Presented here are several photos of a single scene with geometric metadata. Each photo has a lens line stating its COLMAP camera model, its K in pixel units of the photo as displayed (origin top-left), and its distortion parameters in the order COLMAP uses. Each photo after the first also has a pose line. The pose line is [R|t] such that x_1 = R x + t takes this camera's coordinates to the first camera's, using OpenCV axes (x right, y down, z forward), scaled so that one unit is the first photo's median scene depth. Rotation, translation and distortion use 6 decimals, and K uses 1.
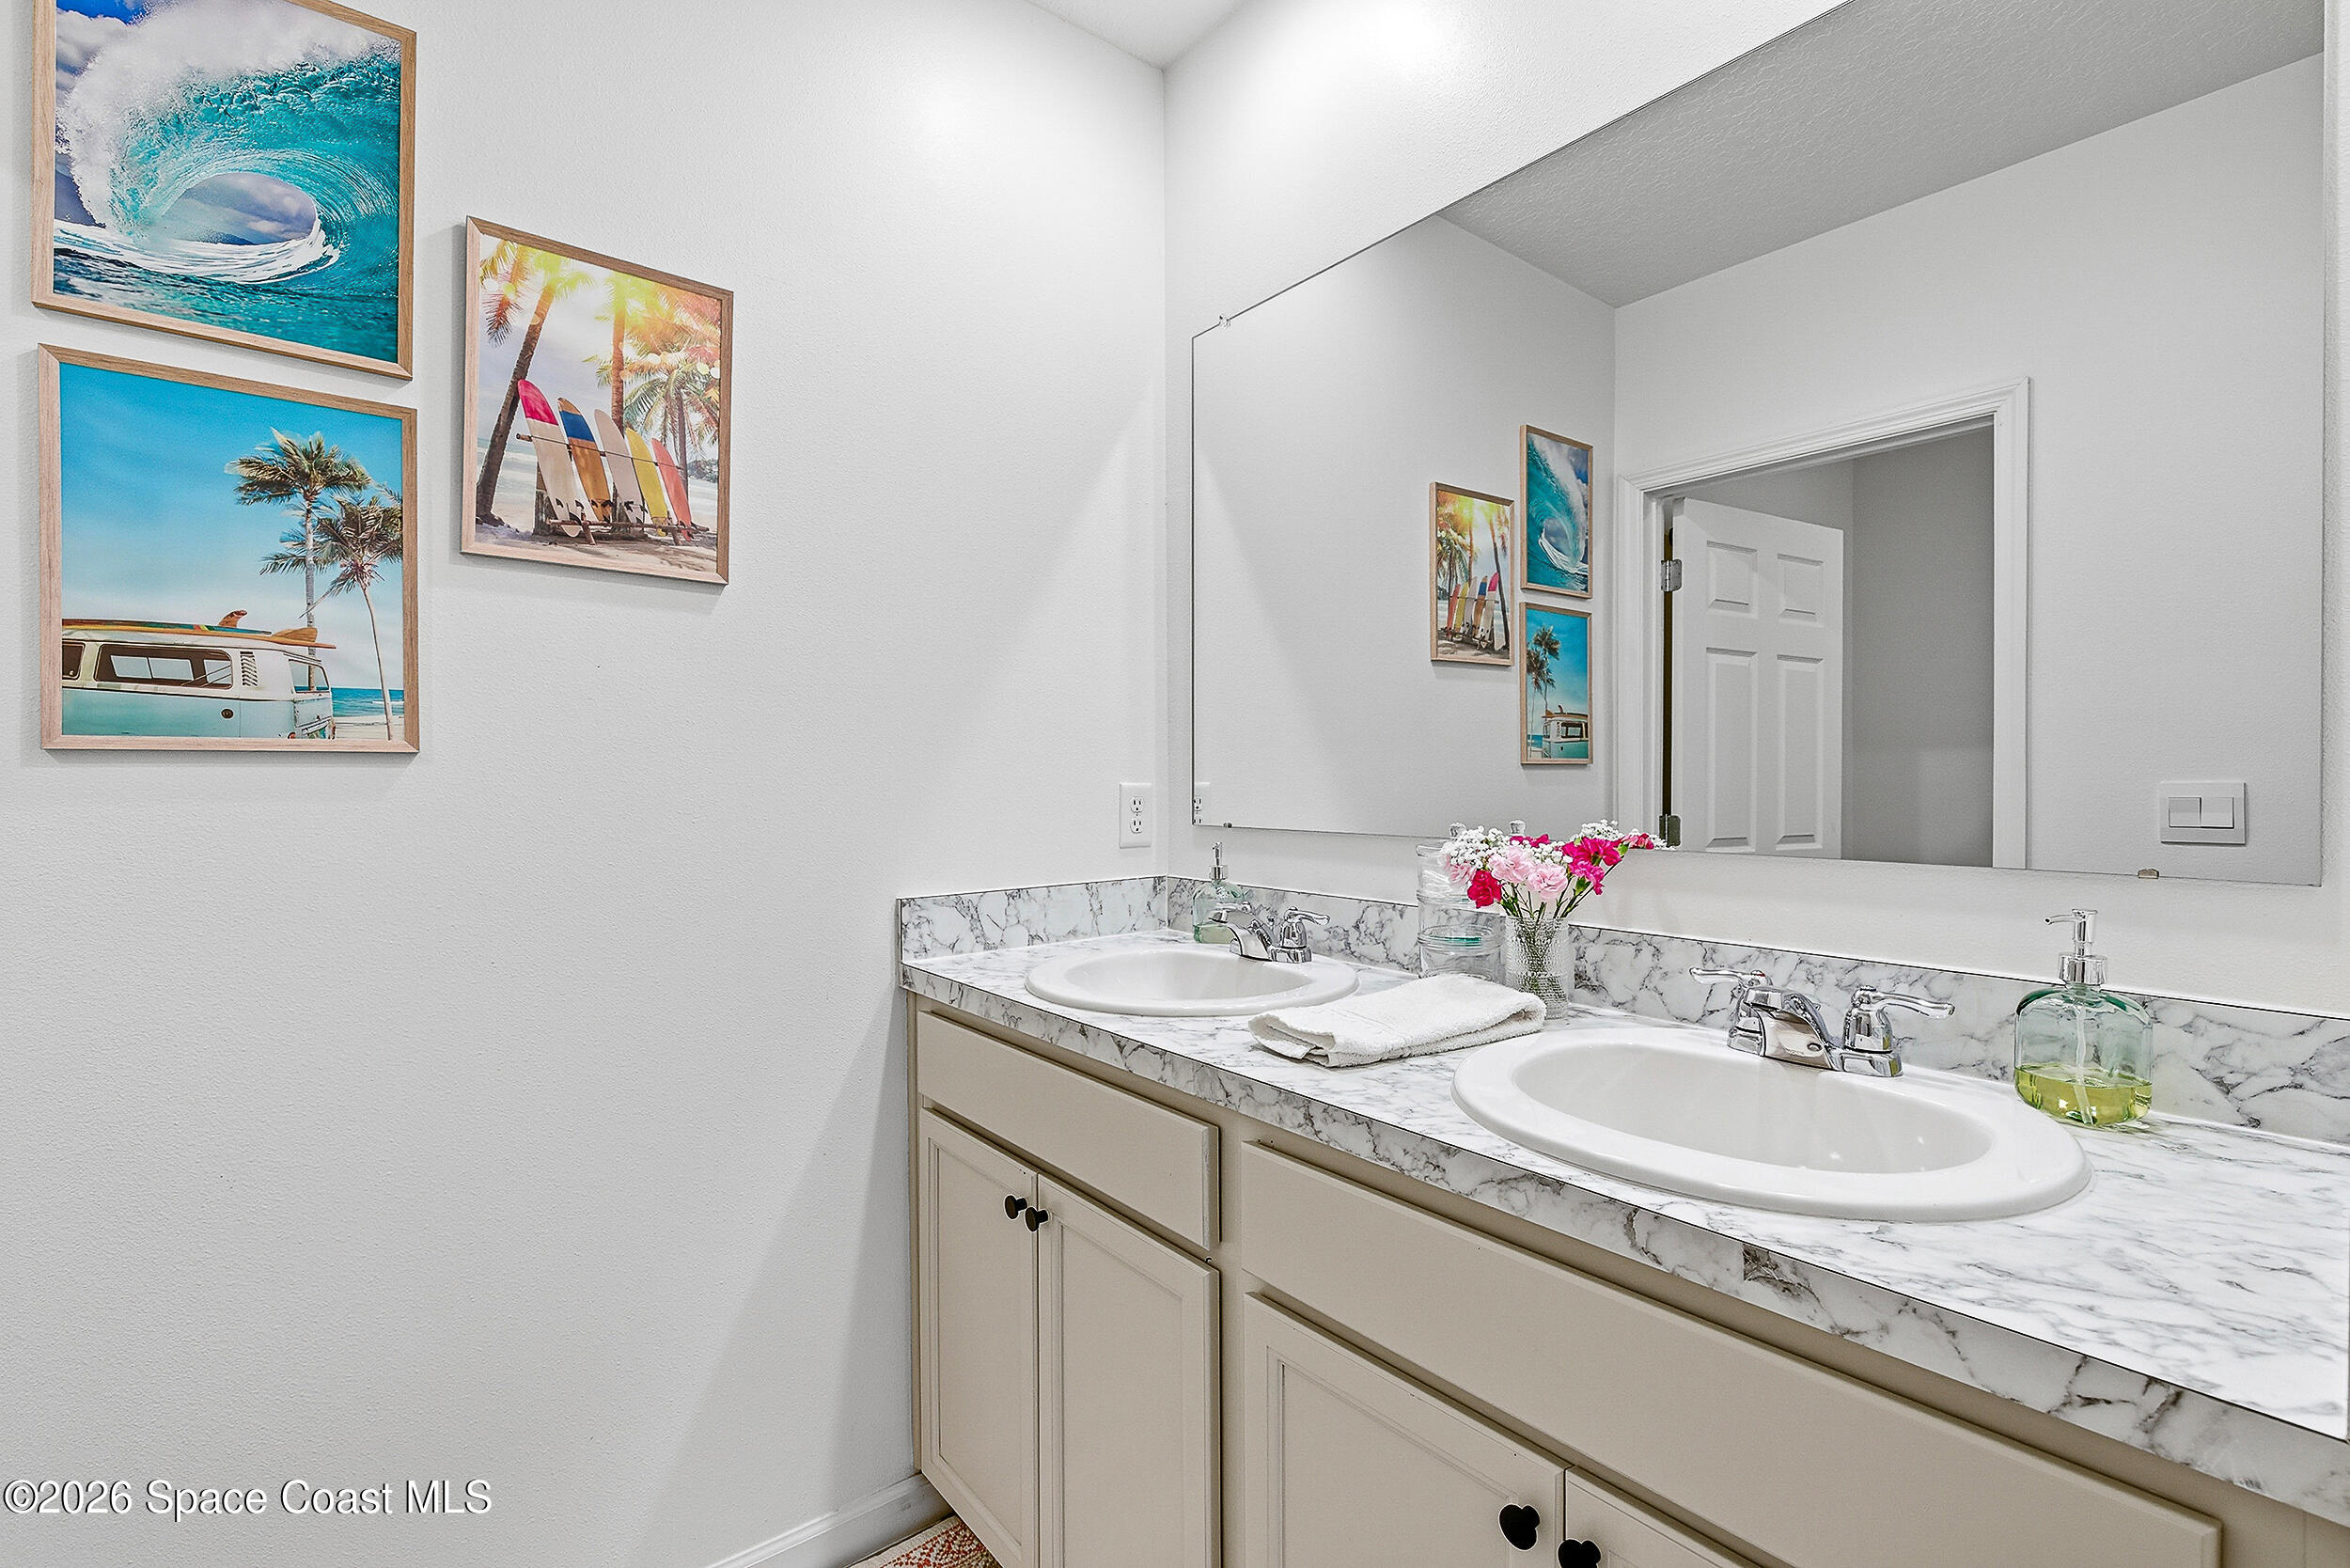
lens RADIAL K [[1071.8, 0, 1177.9], [0, 1071.8, 784.4], [0, 0, 1]] dist [-0.007480, 0.002960]
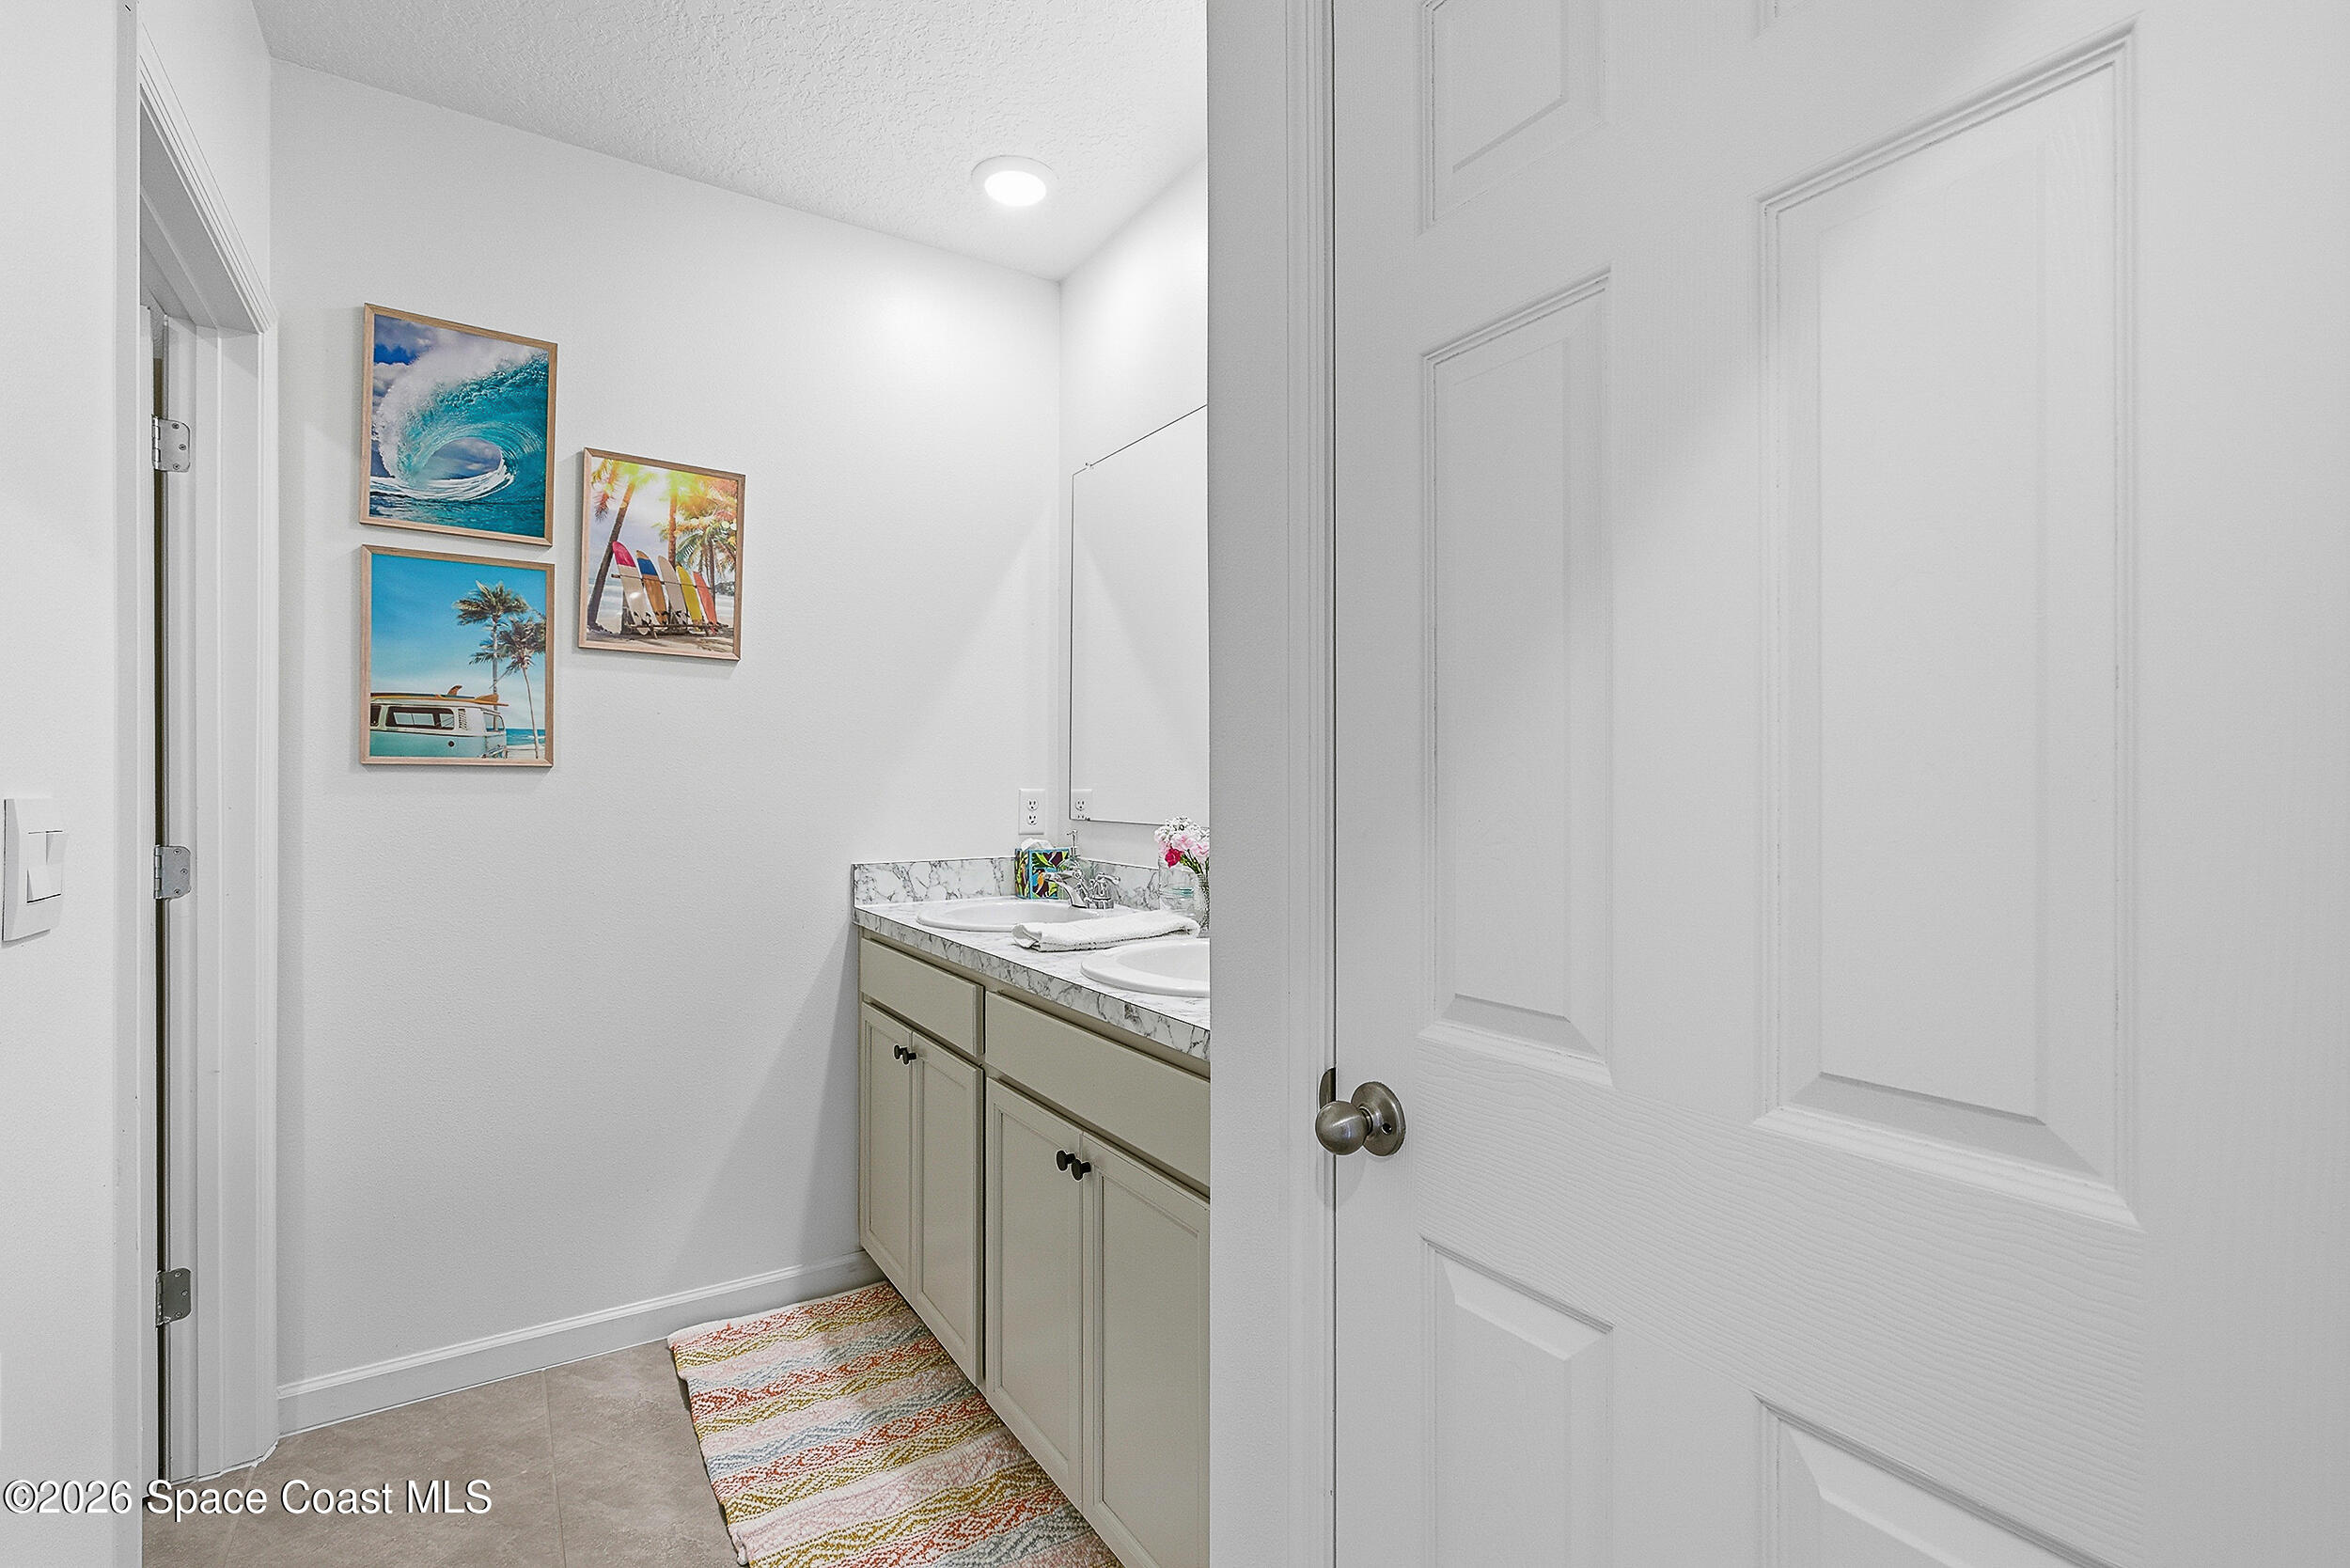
lens RADIAL K [[1071.8, 0, 1176.7], [0, 1071.8, 786.2], [0, 0, 1]] dist [-0.007480, 0.002960]
pose [[0.995760, 0.009089, -0.091535, 0.411818], [-0.009724, 0.999932, -0.006500, 0.002854], [0.091470, 0.007363, 0.995781, -0.573042]]
